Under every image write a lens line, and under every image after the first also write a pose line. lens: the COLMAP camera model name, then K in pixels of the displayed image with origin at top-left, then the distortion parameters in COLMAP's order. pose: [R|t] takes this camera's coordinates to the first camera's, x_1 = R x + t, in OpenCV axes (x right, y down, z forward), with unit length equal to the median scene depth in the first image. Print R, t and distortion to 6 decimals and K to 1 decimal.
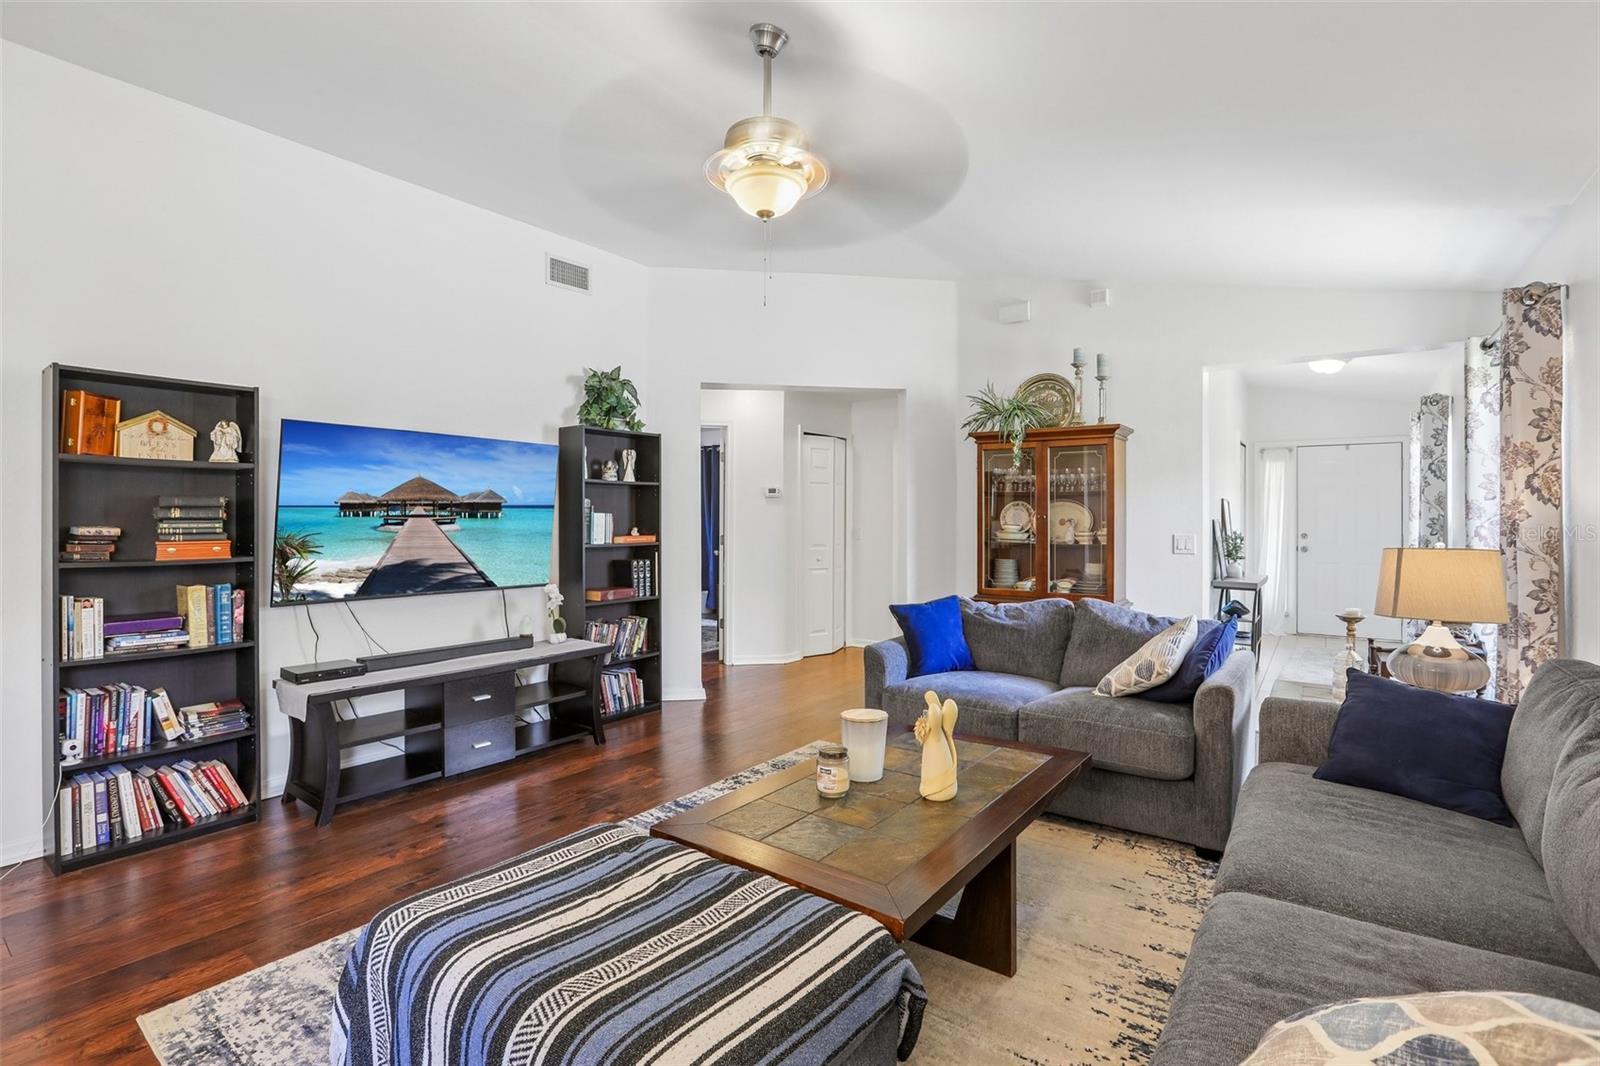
lens RADIAL K [[738.8, 0, 796.1], [0, 738.8, 510.3], [0, 0, 1]] dist [-0.054089, 0.017449]
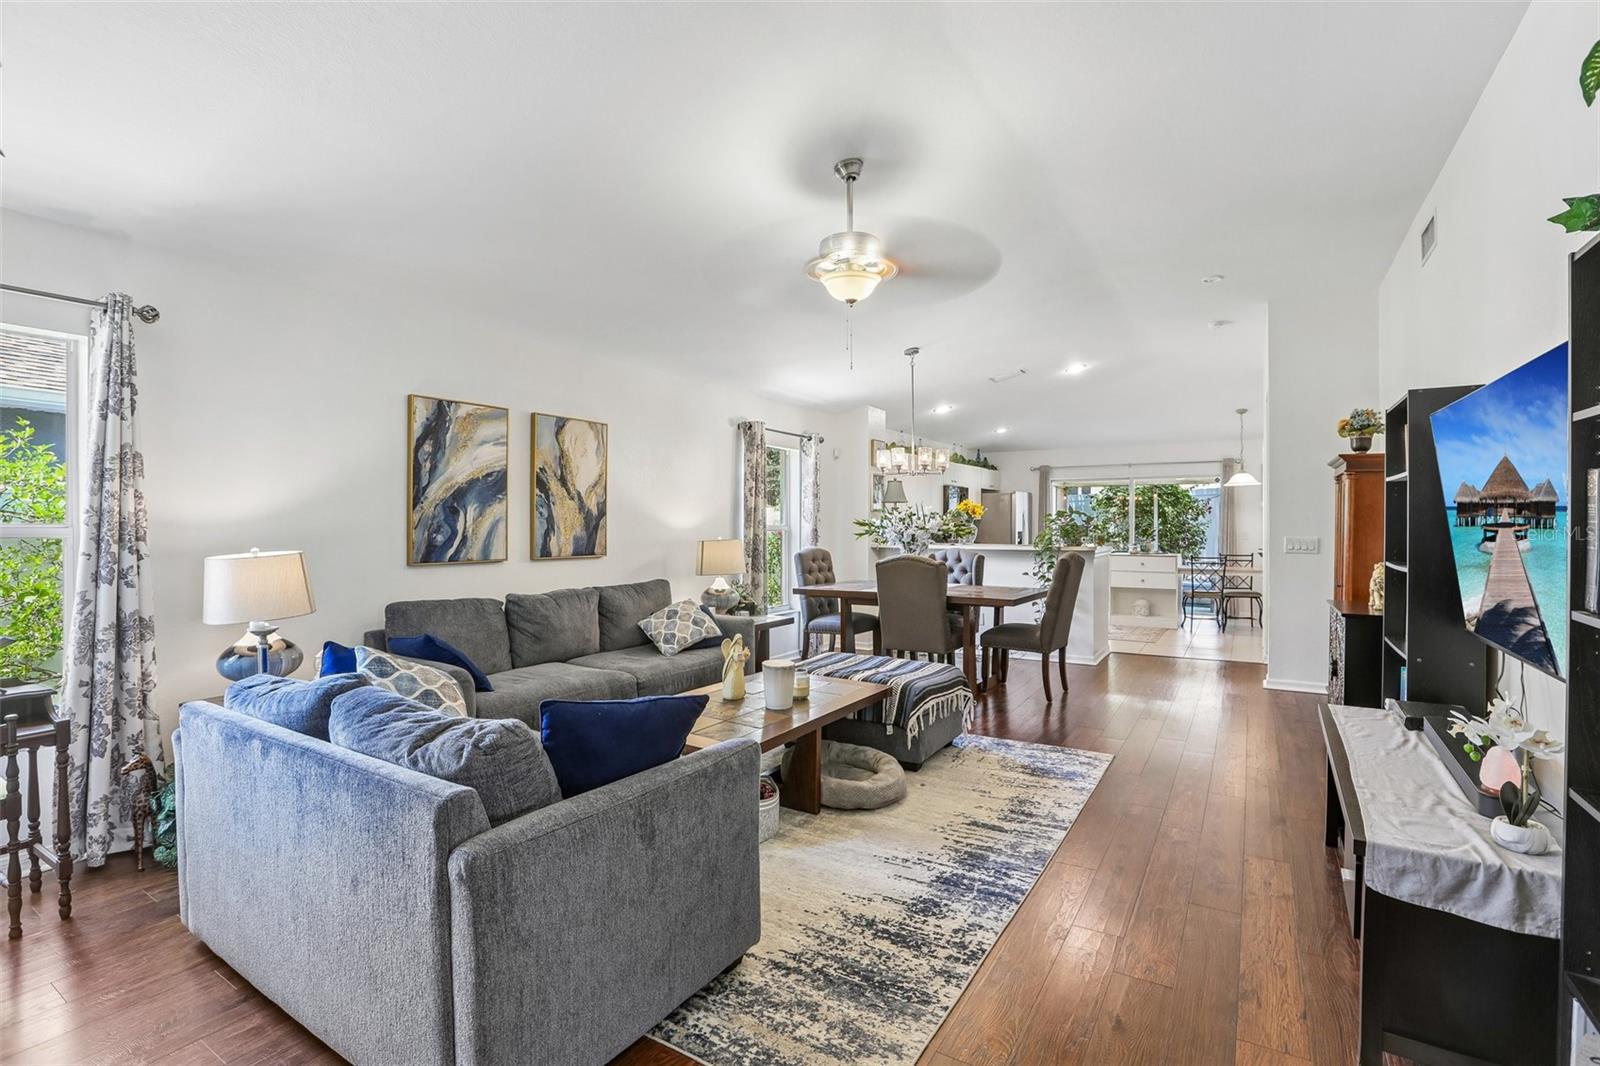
lens RADIAL K [[738.8, 0, 804.6], [0, 738.8, 528.7], [0, 0, 1]] dist [-0.054089, 0.017449]
pose [[-0.996407, 0.000020, -0.084689, 0.097967], [0.000314, 0.999994, -0.003457, 0.012930], [0.084688, -0.003471, -0.996401, 1.477356]]
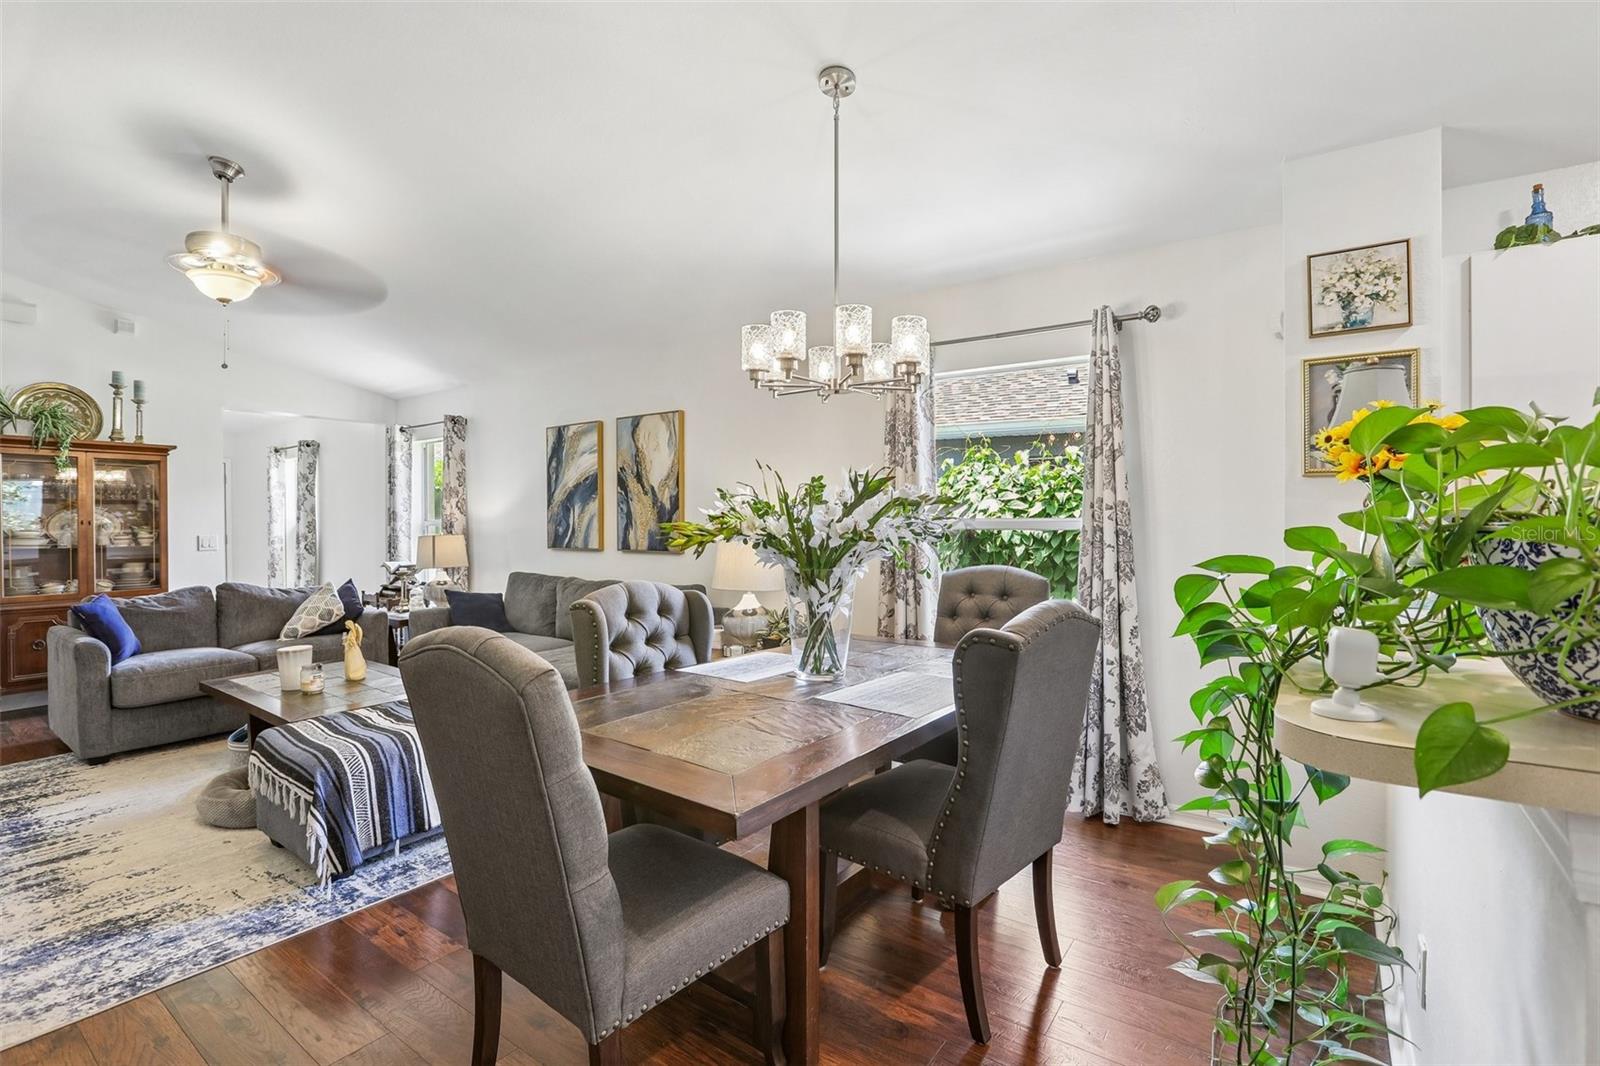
lens RADIAL K [[738.8, 0, 803.3], [0, 738.8, 528.7], [0, 0, 1]] dist [-0.054089, 0.017449]
pose [[-0.015624, -0.016259, 0.999746, -0.881610], [-0.003912, 0.999861, 0.016200, -0.003722], [-0.999870, -0.003658, -0.015685, -0.034544]]
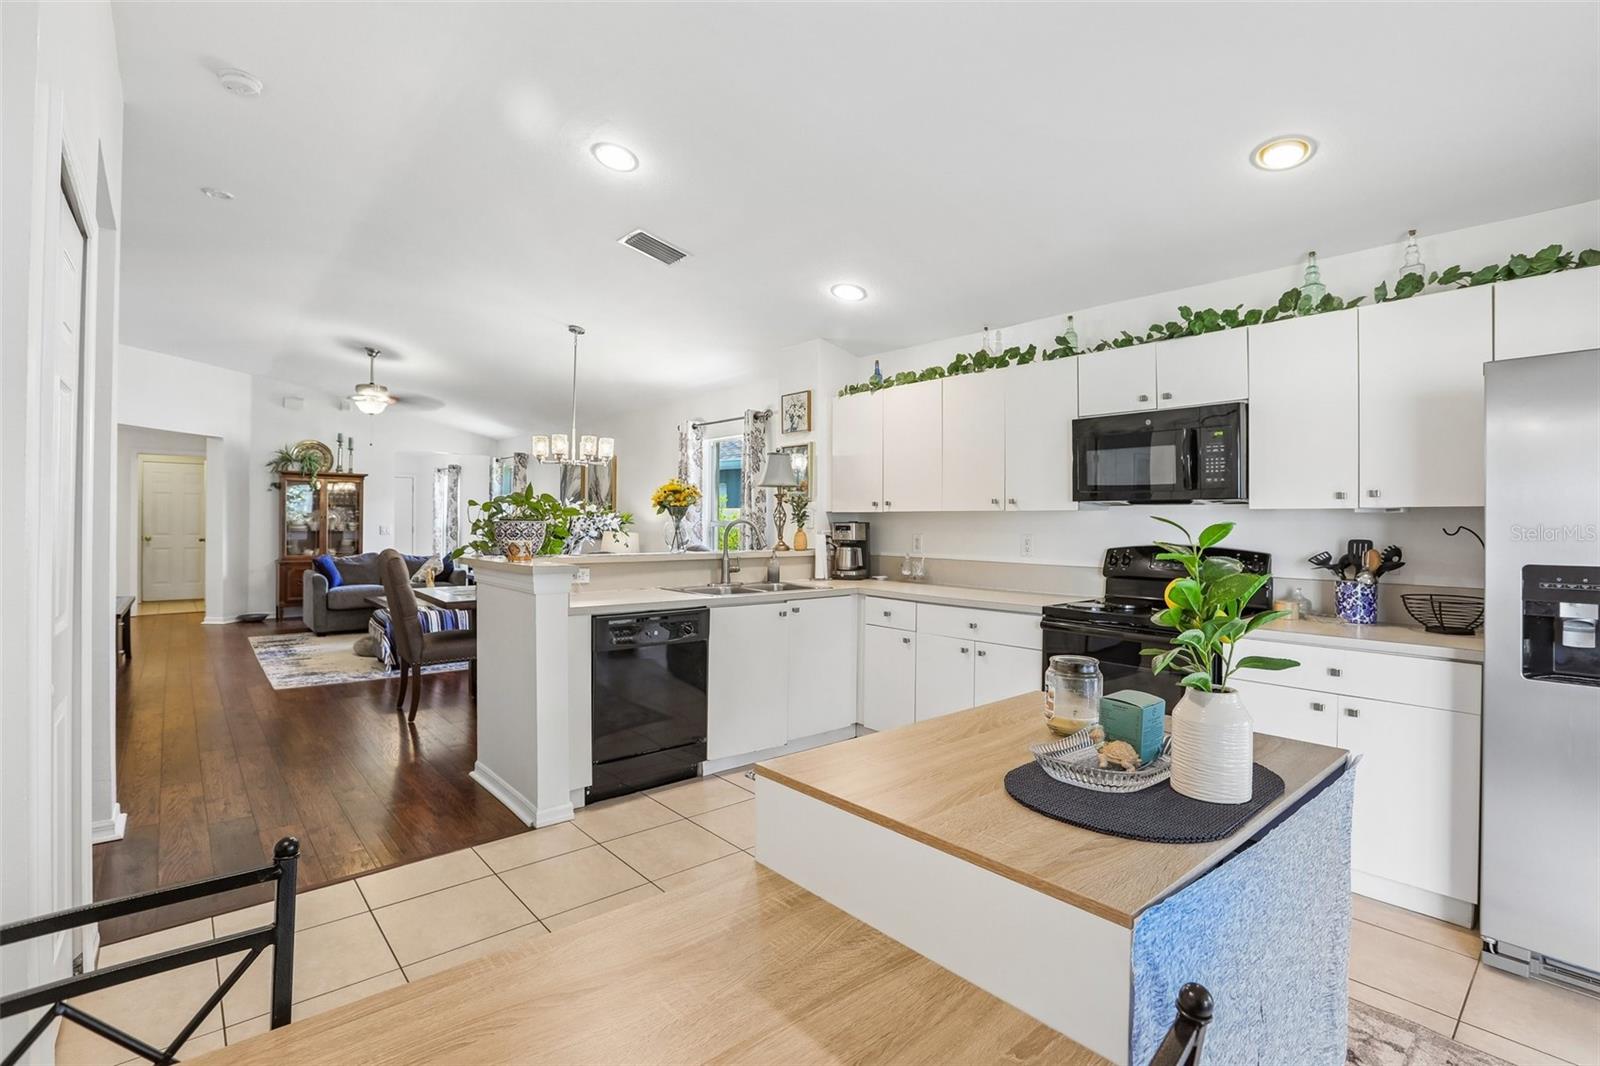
lens RADIAL K [[738.8, 0, 801.9], [0, 738.8, 524.1], [0, 0, 1]] dist [-0.054089, 0.017449]
pose [[0.215964, -0.005881, 0.976384, -1.567454], [-0.015761, 0.999831, 0.009508, -0.013145], [-0.976274, -0.017442, 0.215834, -0.816007]]
